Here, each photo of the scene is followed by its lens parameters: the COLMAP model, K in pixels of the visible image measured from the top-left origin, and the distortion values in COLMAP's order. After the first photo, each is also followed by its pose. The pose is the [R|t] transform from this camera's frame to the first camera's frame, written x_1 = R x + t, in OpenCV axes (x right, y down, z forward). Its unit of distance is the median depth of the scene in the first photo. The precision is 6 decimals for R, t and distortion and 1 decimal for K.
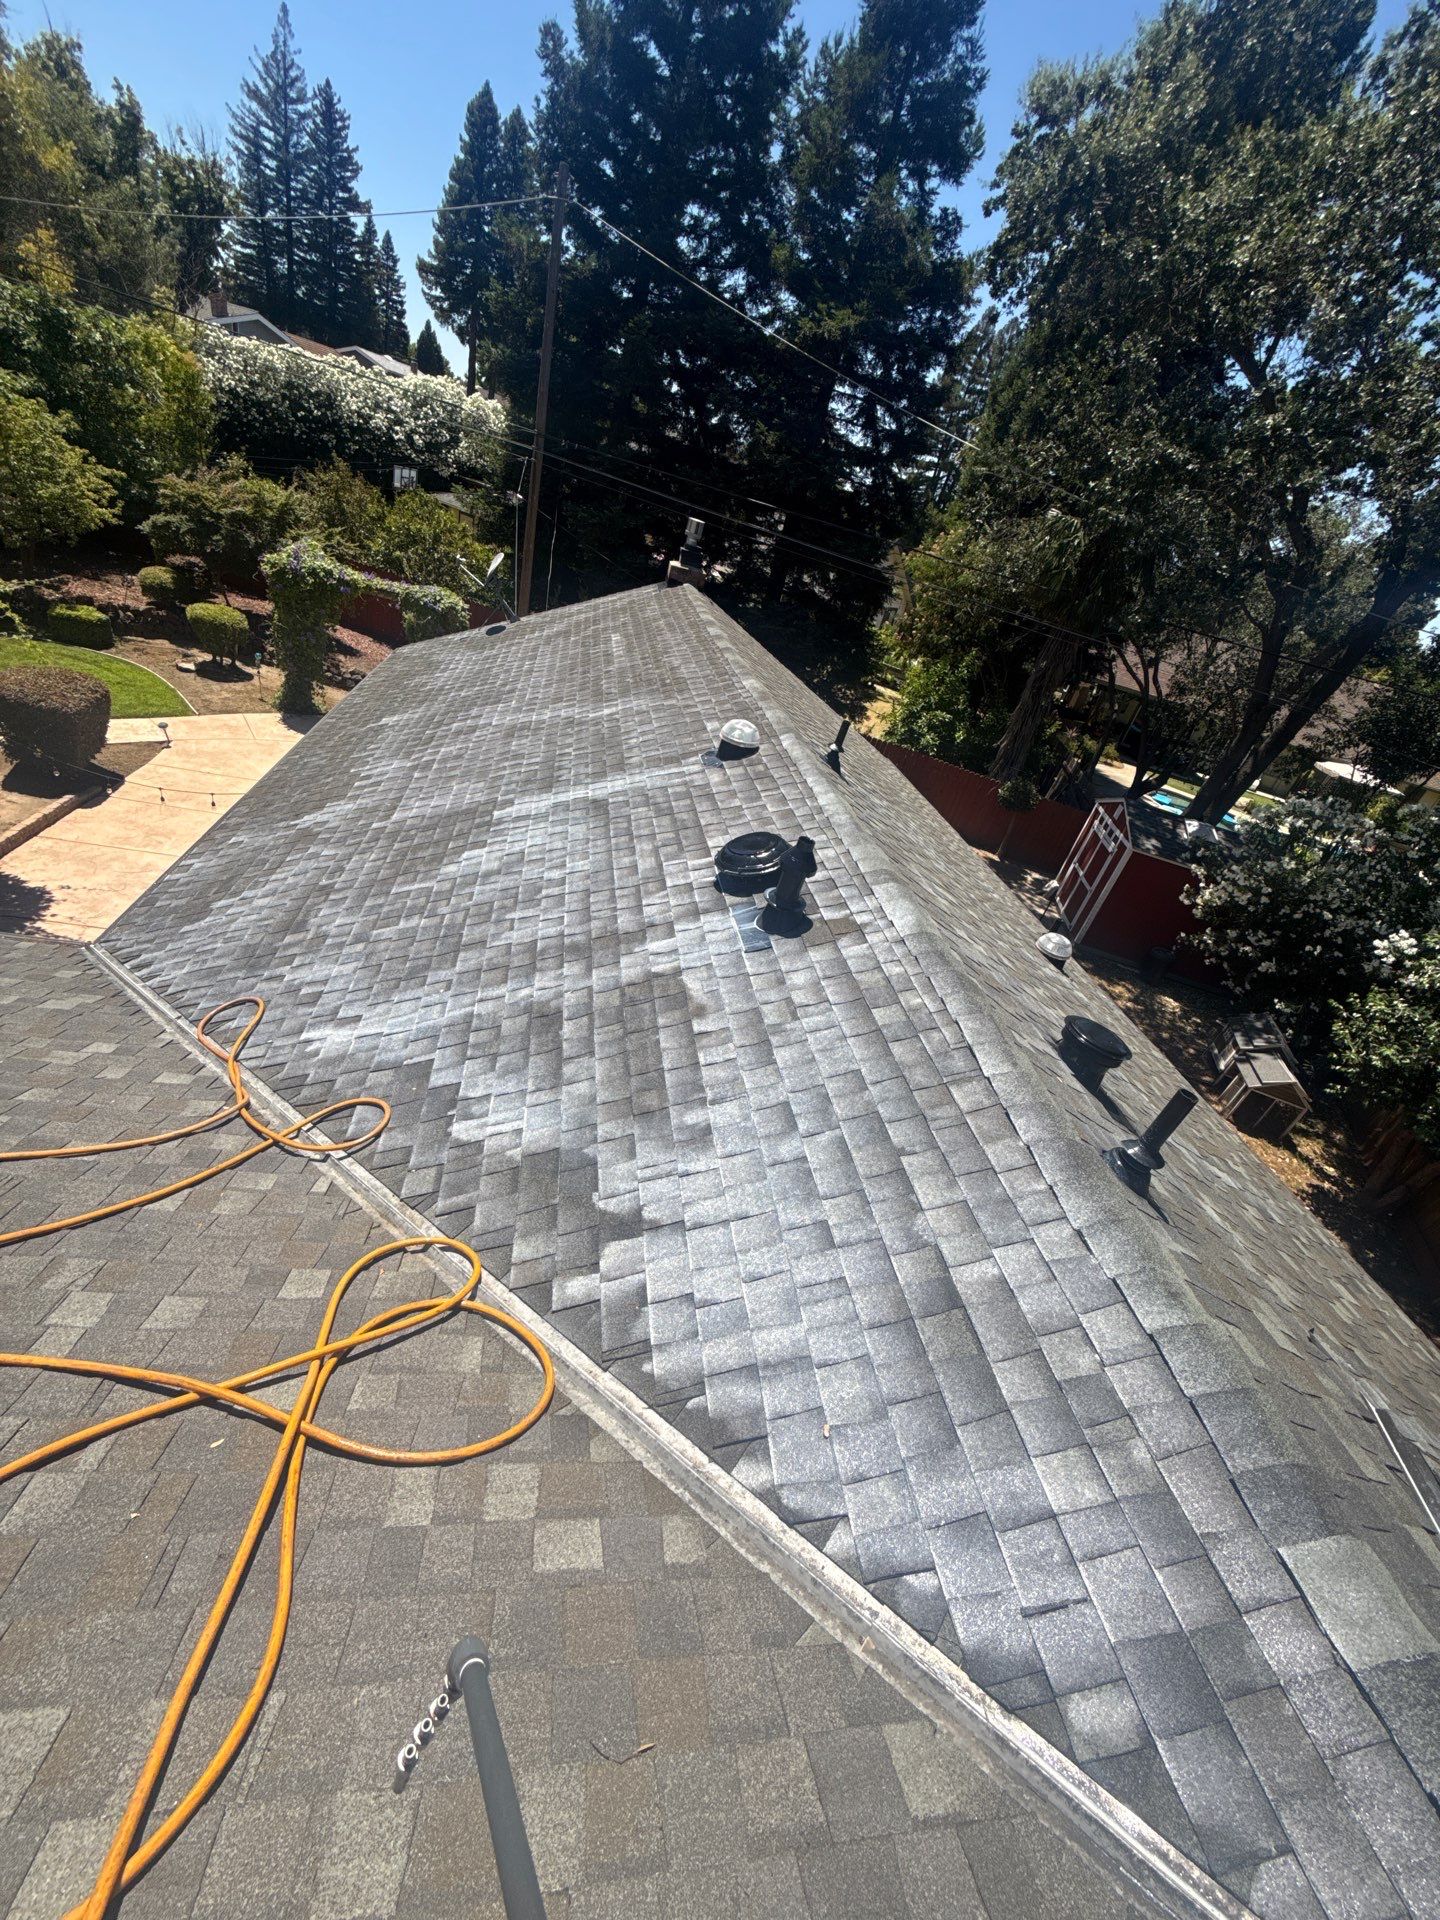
lens RADIAL K [[763.6, 0, 716.9], [0, 763.6, 967.3], [0, 0, 1]] dist [0.007446, -0.002128]
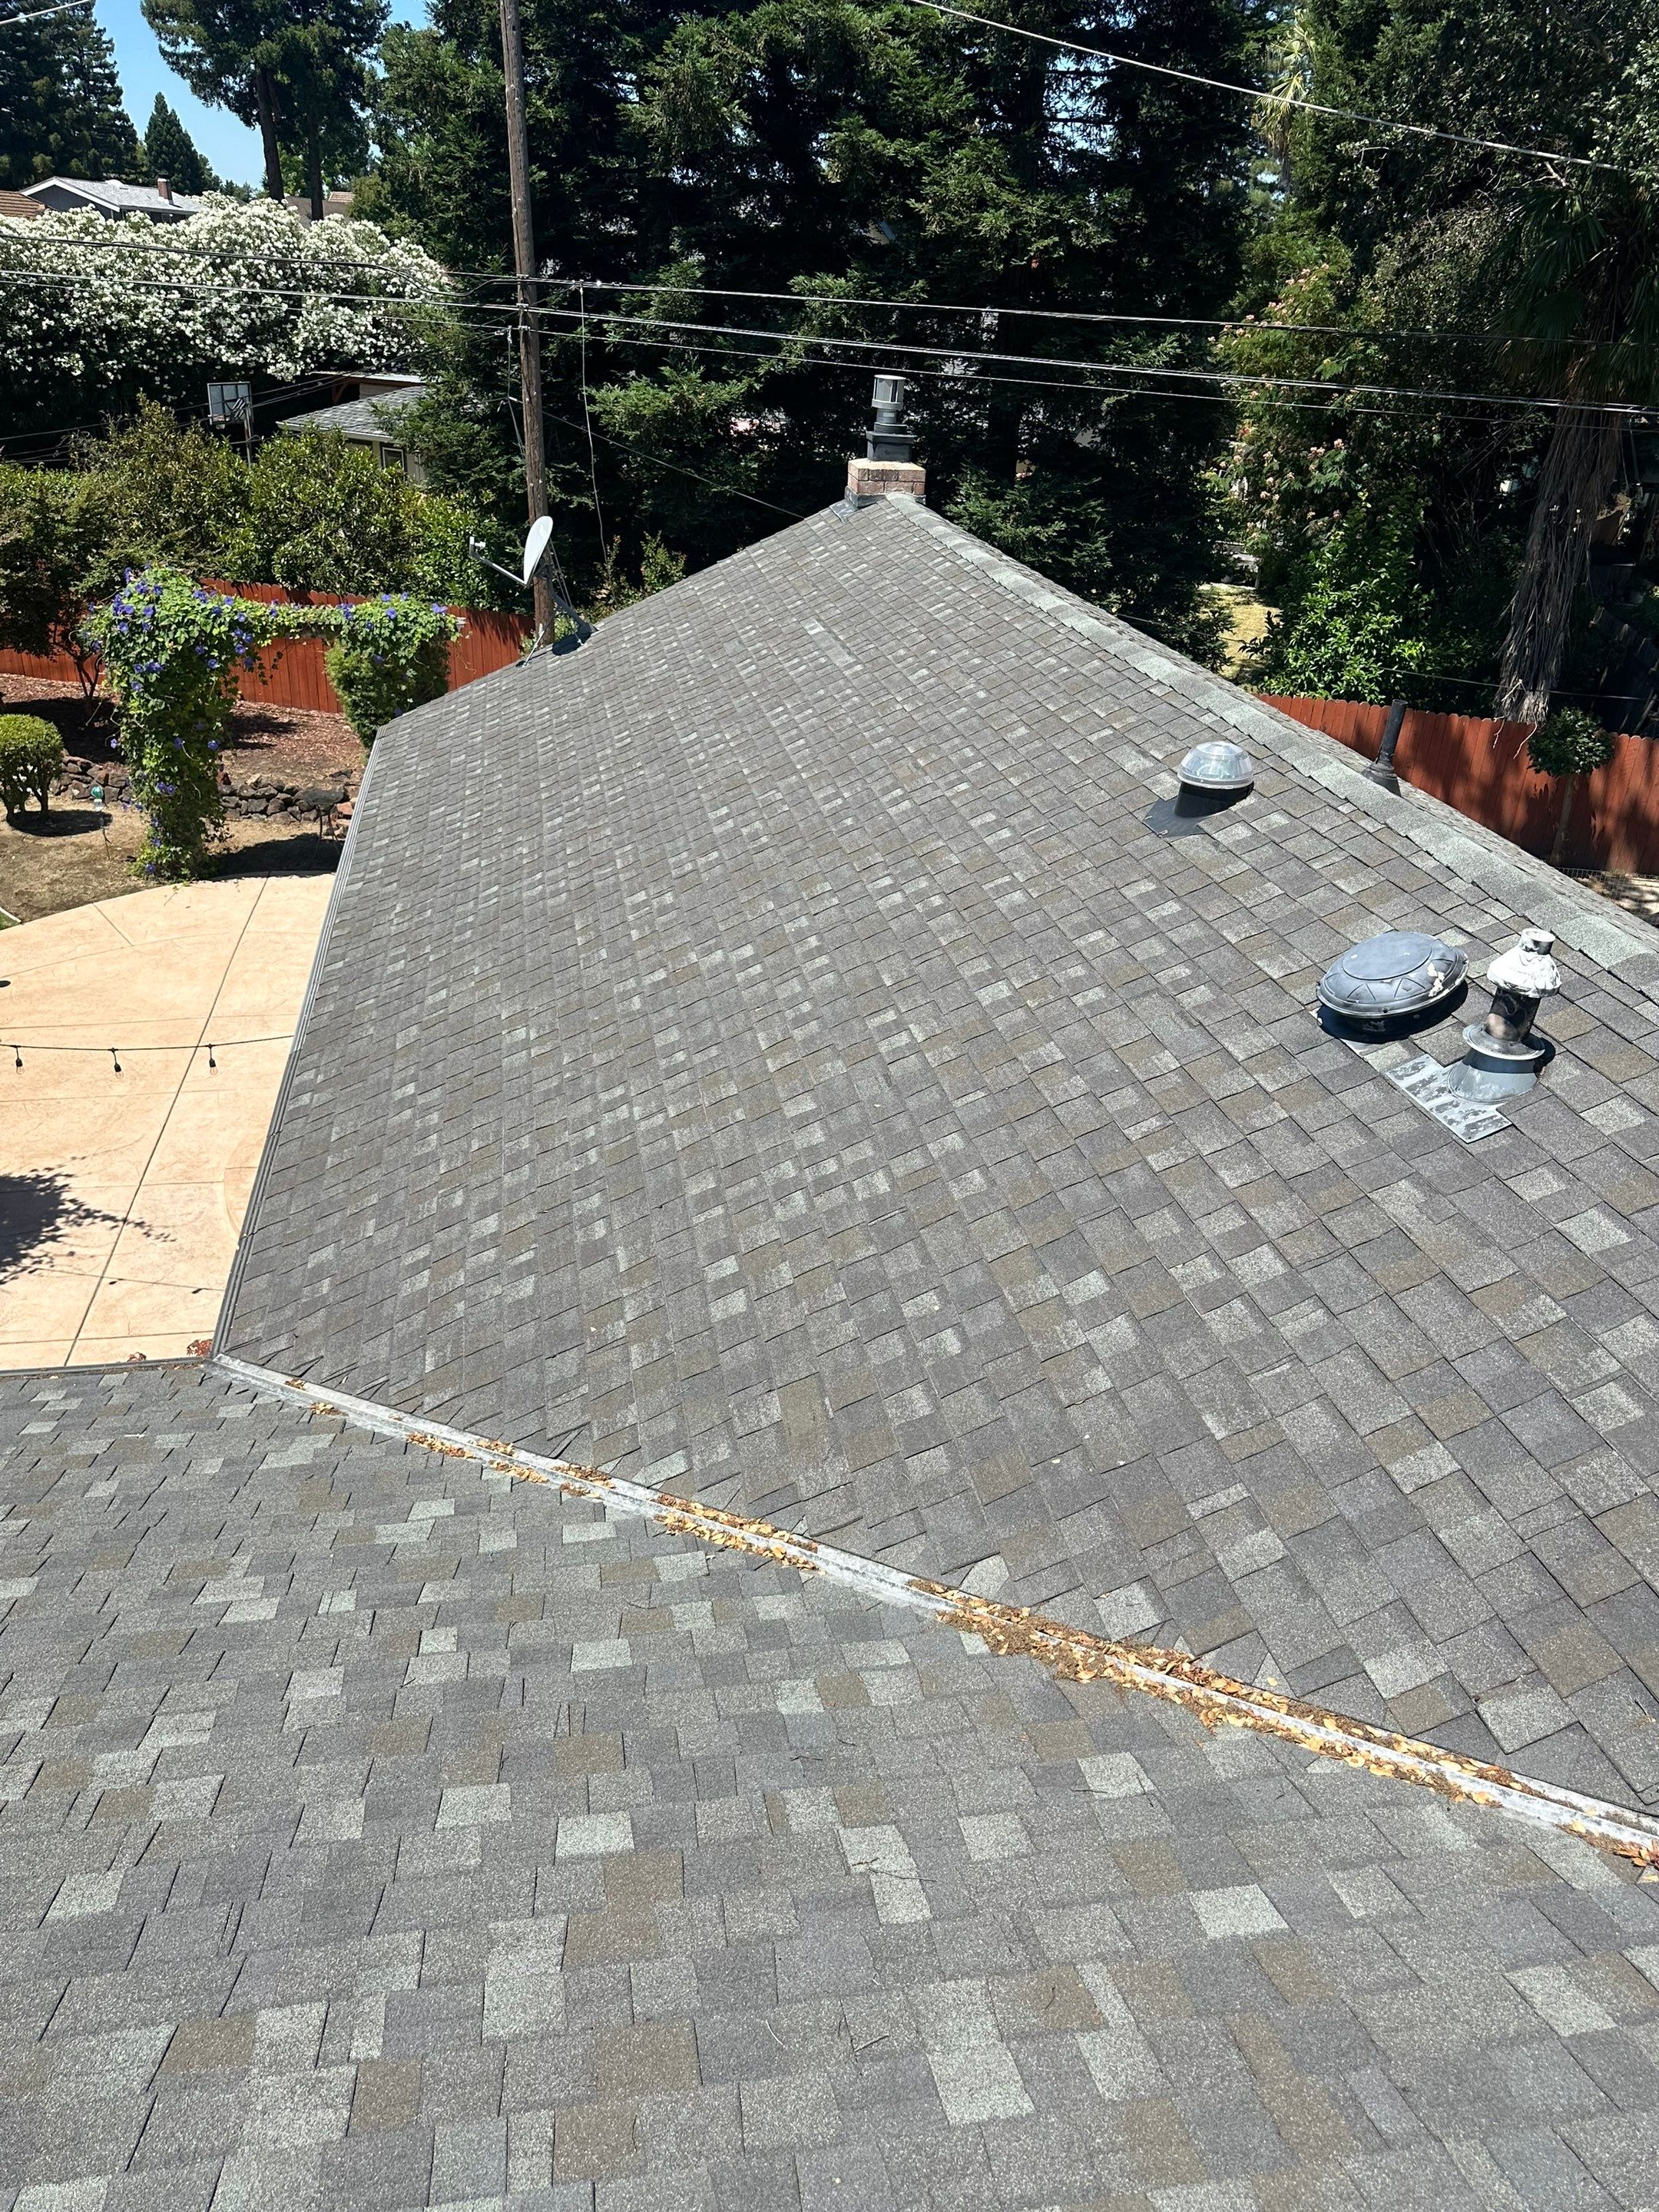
lens RADIAL K [[1563.9, 0, 844.6], [0, 1563.9, 1104.6], [0, 0, 1]] dist [0.060159, -0.056903]
pose [[0.978550, -0.200174, -0.048679, -0.070259], [0.196338, 0.977753, -0.073829, -0.009861], [0.062375, 0.062688, 0.996082, -0.044288]]
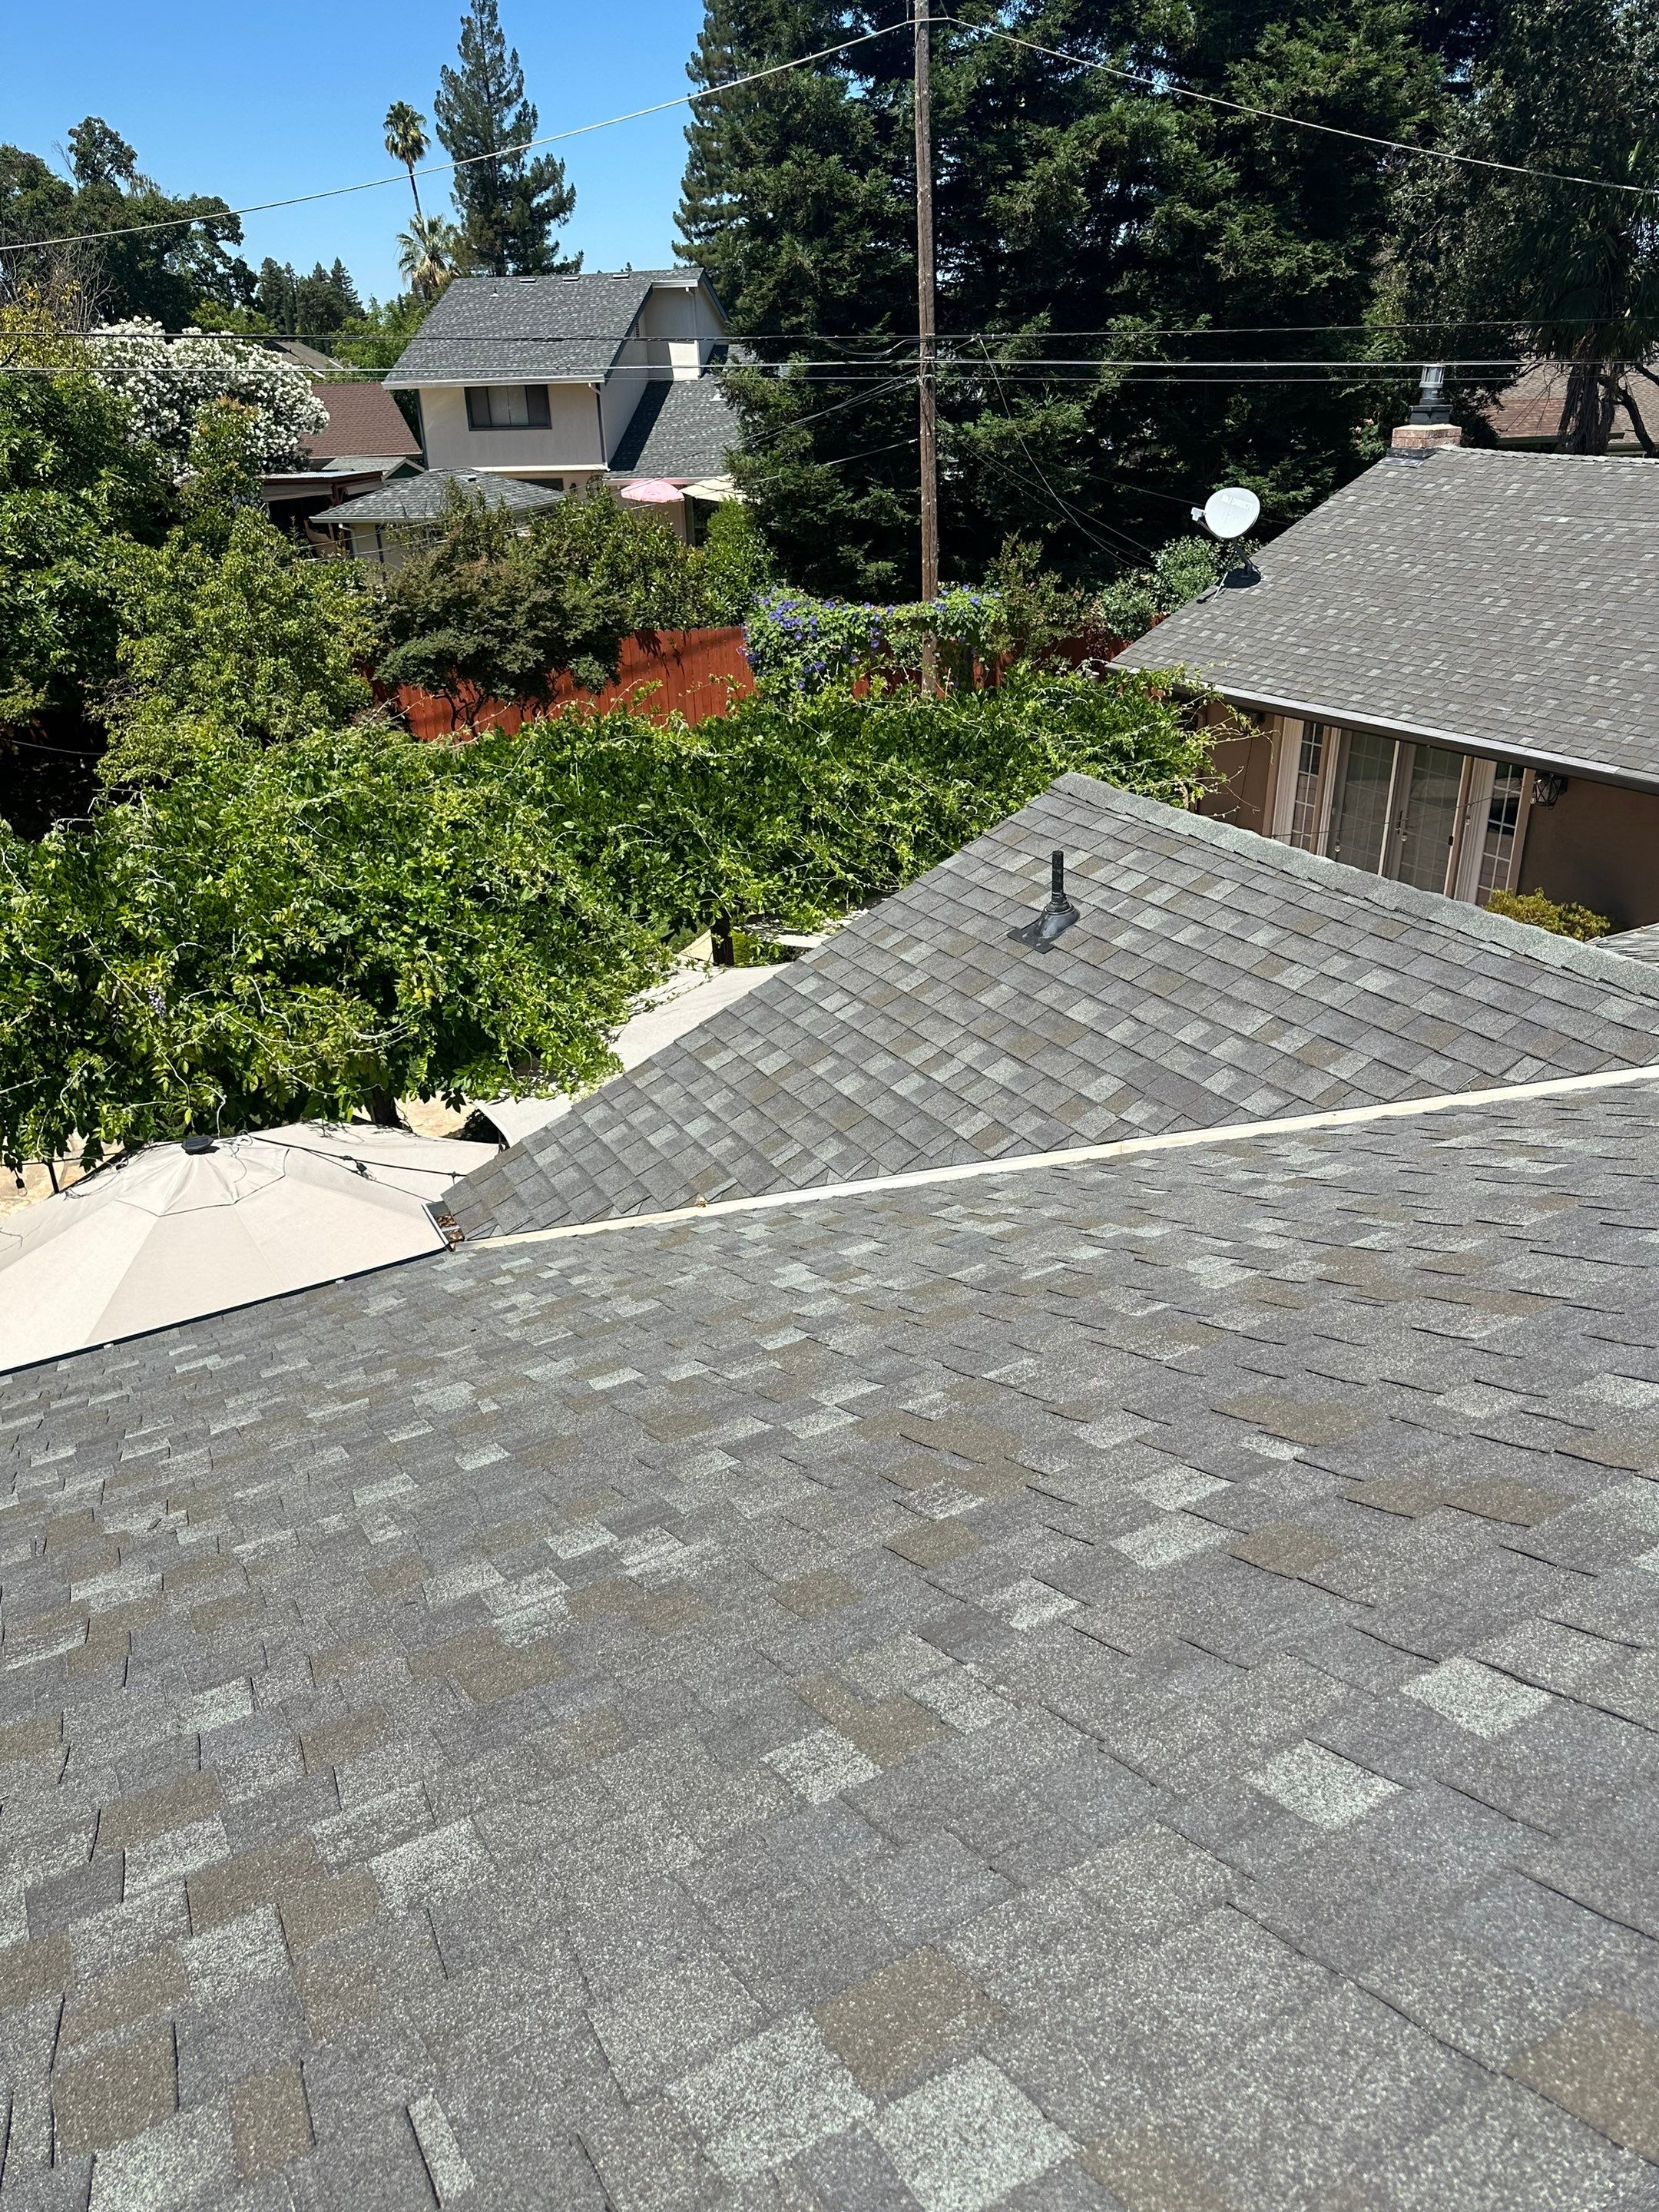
lens RADIAL K [[1563.9, 0, 834.0], [0, 1563.9, 1099.3], [0, 0, 1]] dist [0.060159, -0.056903]
pose [[0.894118, -0.397134, 0.206975, -0.776289], [0.411970, 0.910620, -0.032430, -0.079460], [-0.175596, 0.114264, 0.977809, -0.227289]]
